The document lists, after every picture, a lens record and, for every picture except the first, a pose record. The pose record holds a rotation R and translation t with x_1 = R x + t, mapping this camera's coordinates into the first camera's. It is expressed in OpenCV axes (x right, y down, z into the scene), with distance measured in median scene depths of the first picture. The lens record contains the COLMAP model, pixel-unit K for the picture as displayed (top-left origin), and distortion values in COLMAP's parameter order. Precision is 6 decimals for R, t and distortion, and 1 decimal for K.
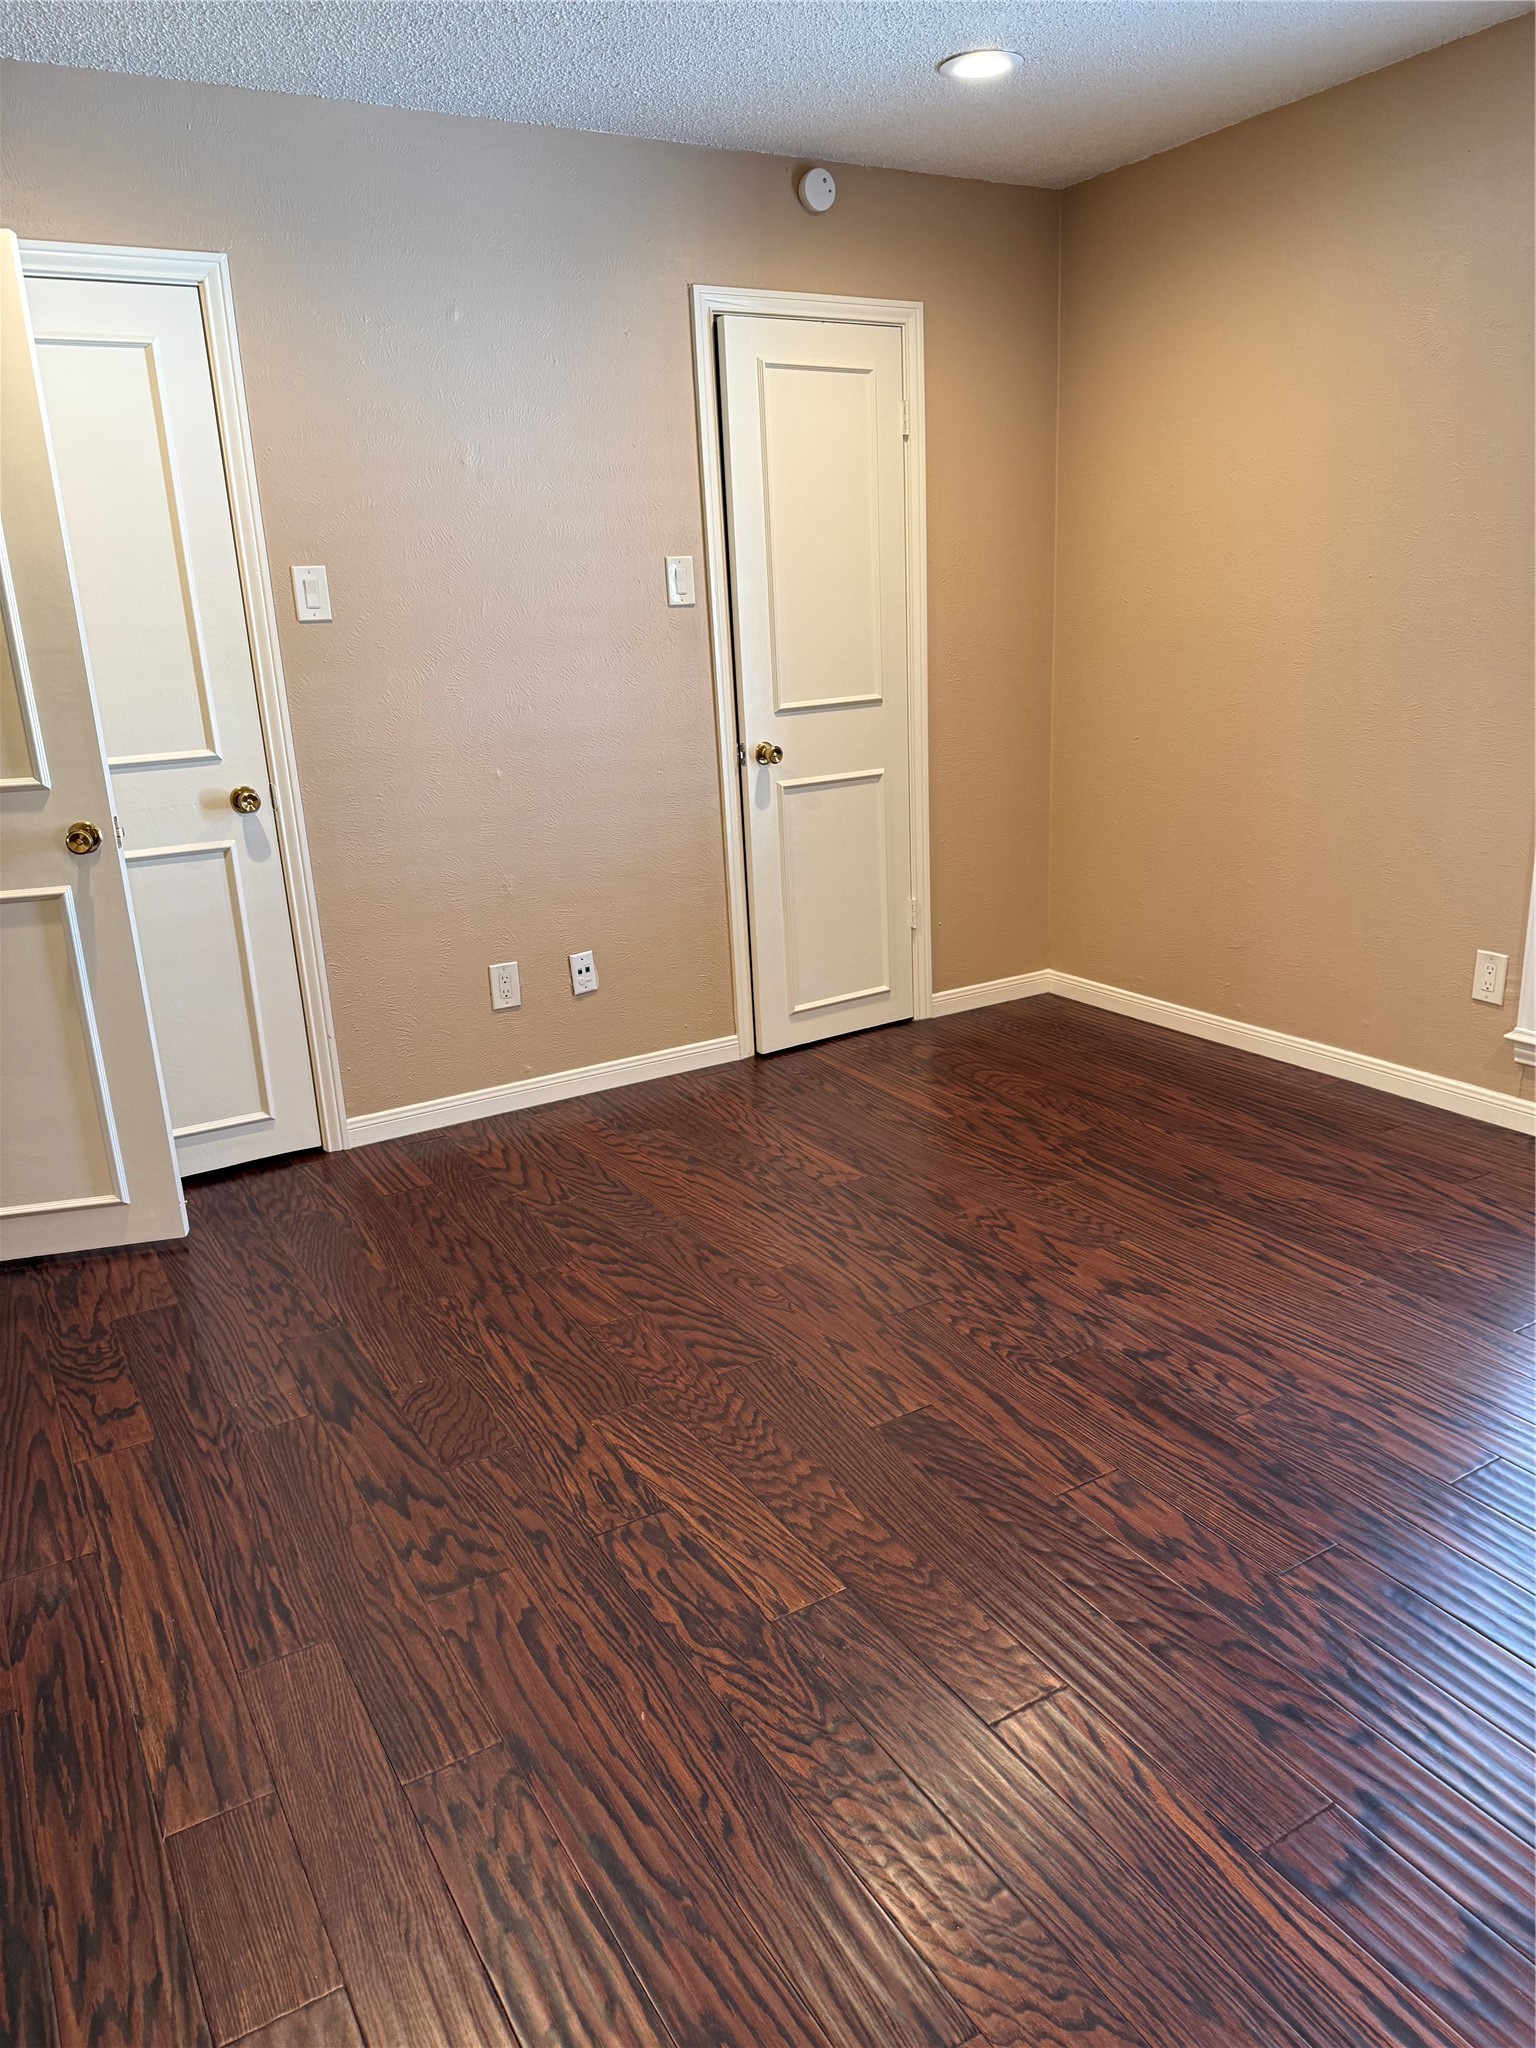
lens RADIAL K [[1413.9, 0, 754.9], [0, 1413.9, 1042.9], [0, 0, 1]] dist [0.161418, -0.238925]
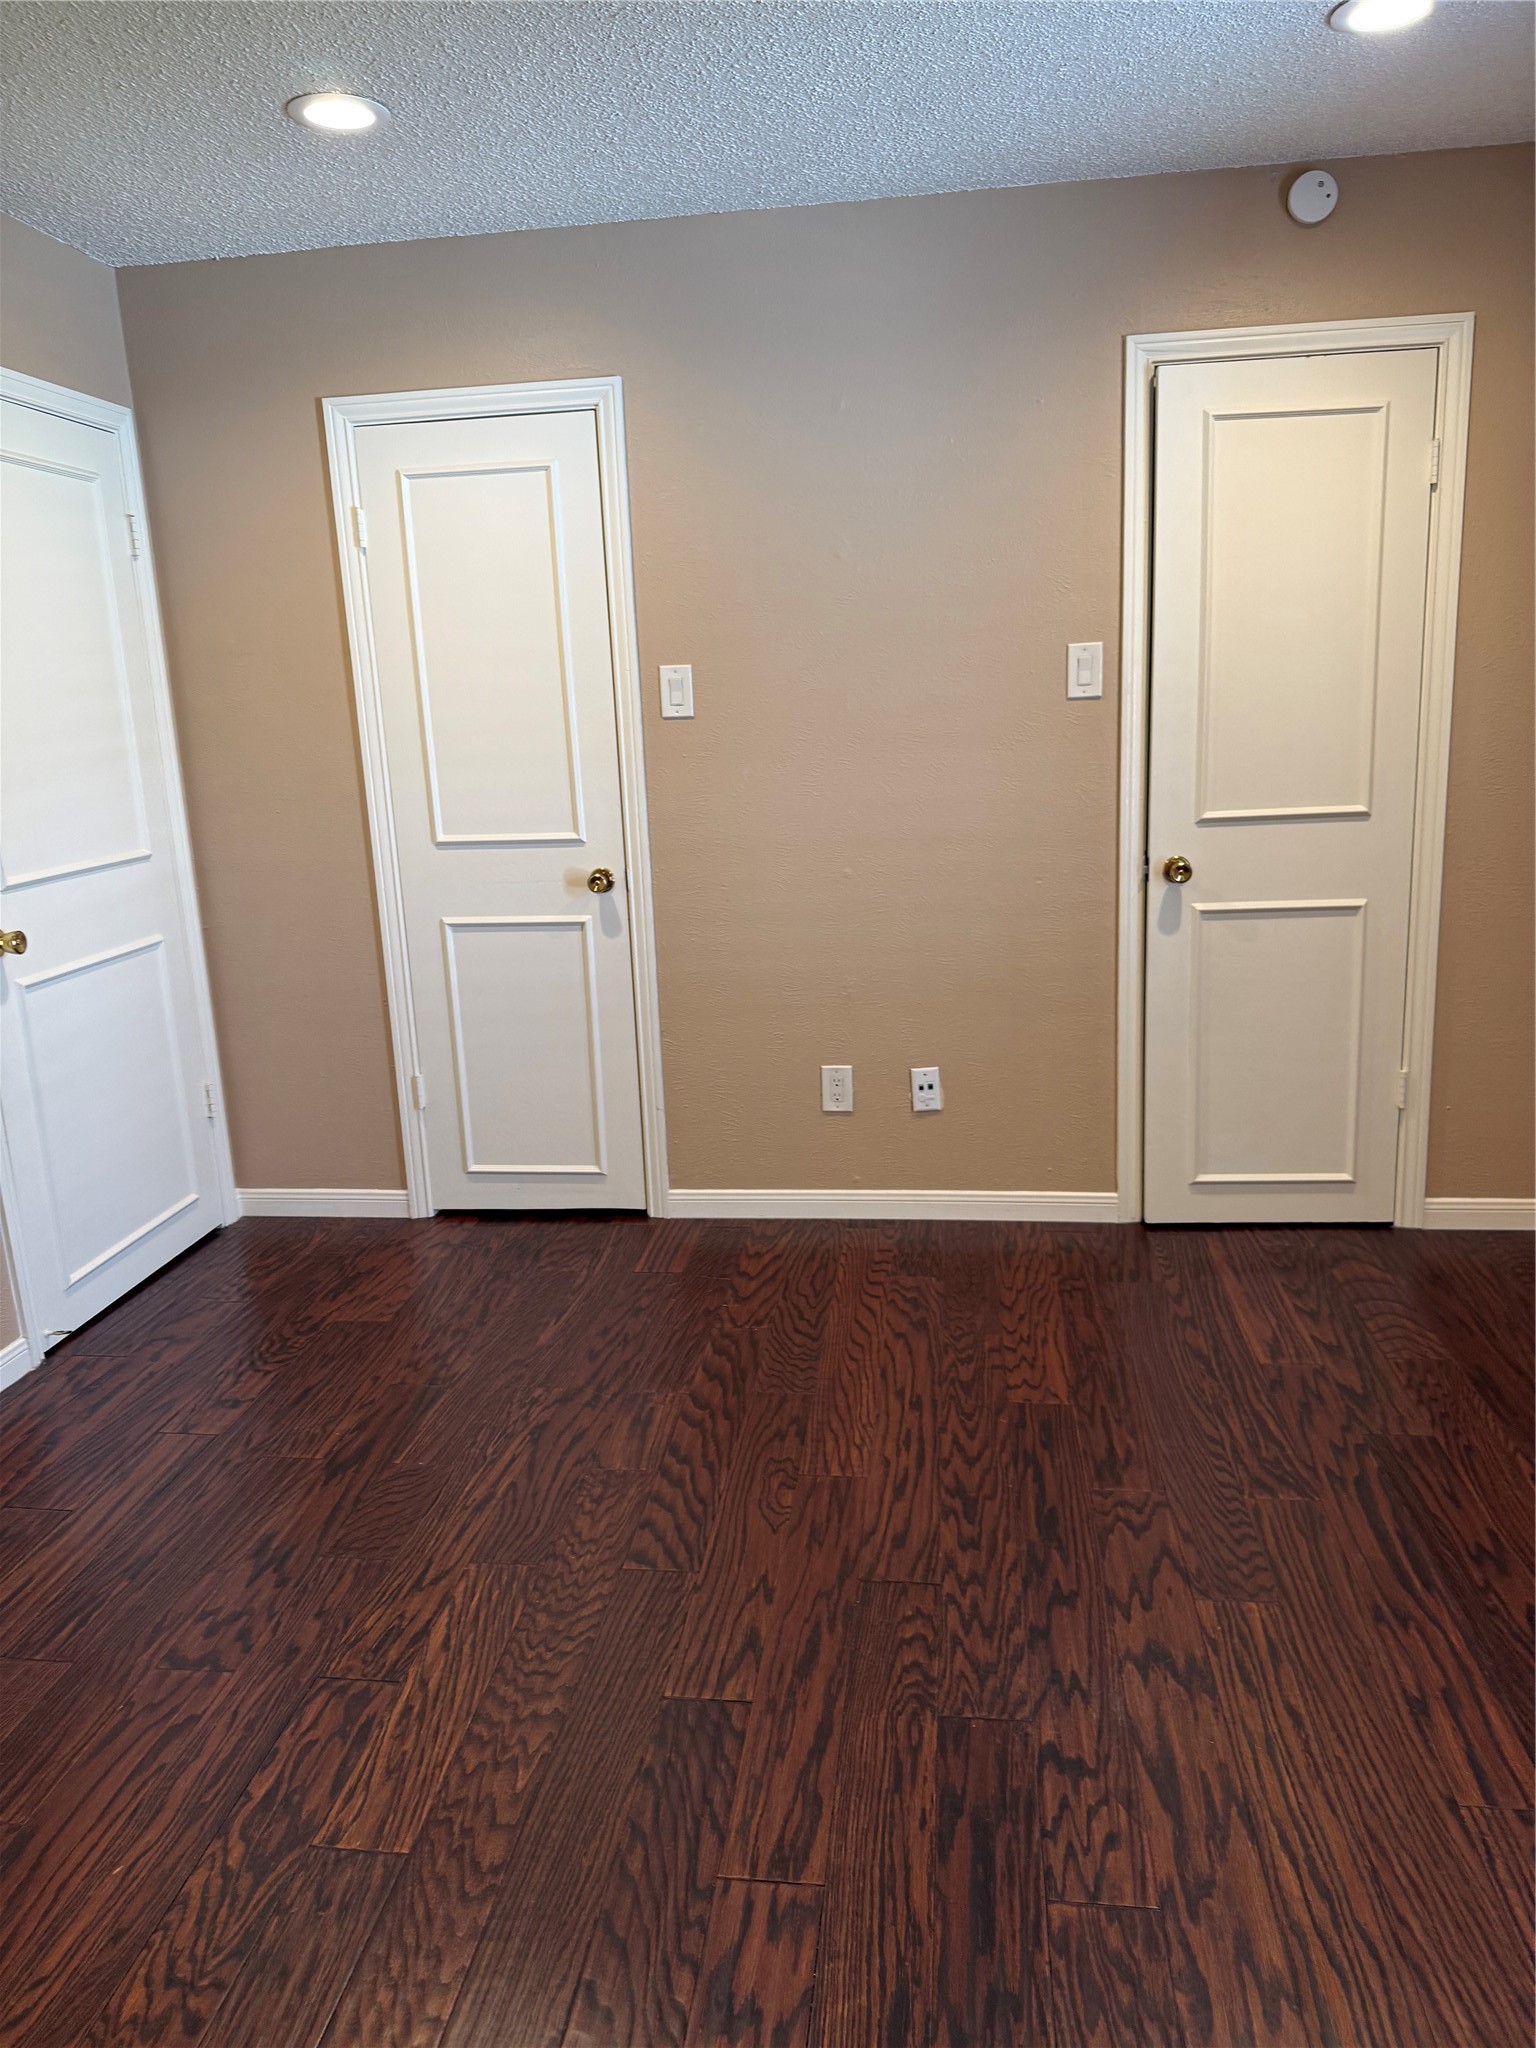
lens RADIAL K [[1431.3, 0, 748.6], [0, 1431.3, 1052.4], [0, 0, 1]] dist [0.090881, -0.092451]
pose [[0.784468, 0.164386, -0.597985, 0.396727], [-0.179090, 0.983198, 0.035341, -0.099600], [0.593747, 0.079370, 0.800727, 0.217178]]
